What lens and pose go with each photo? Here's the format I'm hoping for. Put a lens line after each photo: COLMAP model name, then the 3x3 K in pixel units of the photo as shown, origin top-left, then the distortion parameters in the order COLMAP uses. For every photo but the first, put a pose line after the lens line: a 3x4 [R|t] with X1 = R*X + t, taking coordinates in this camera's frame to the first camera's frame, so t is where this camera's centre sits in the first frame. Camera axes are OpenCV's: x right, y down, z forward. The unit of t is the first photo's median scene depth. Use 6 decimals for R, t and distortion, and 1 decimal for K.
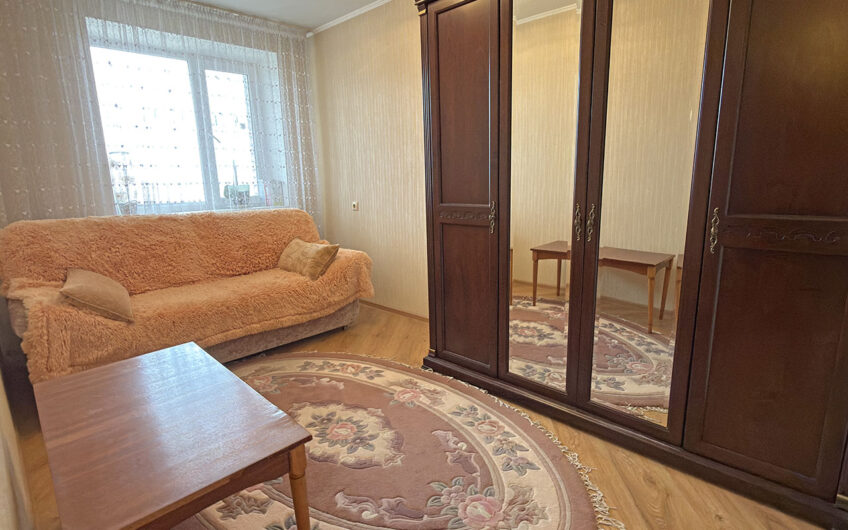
lens RADIAL K [[432.9, 0, 424.0], [0, 432.9, 265.0], [0, 0, 1]] dist [-0.000243, -0.000172]
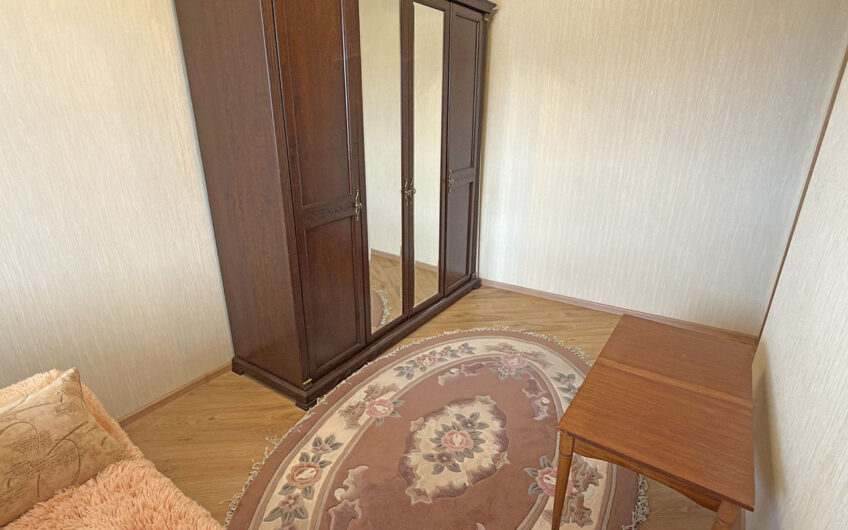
lens RADIAL K [[432.9, 0, 424.0], [0, 432.9, 265.0], [0, 0, 1]] dist [-0.000243, -0.000172]
pose [[-0.183699, -0.308878, 0.933193, -0.895636], [0.206737, 0.915975, 0.343875, -0.304055], [-0.960997, 0.256095, -0.104407, 1.000905]]
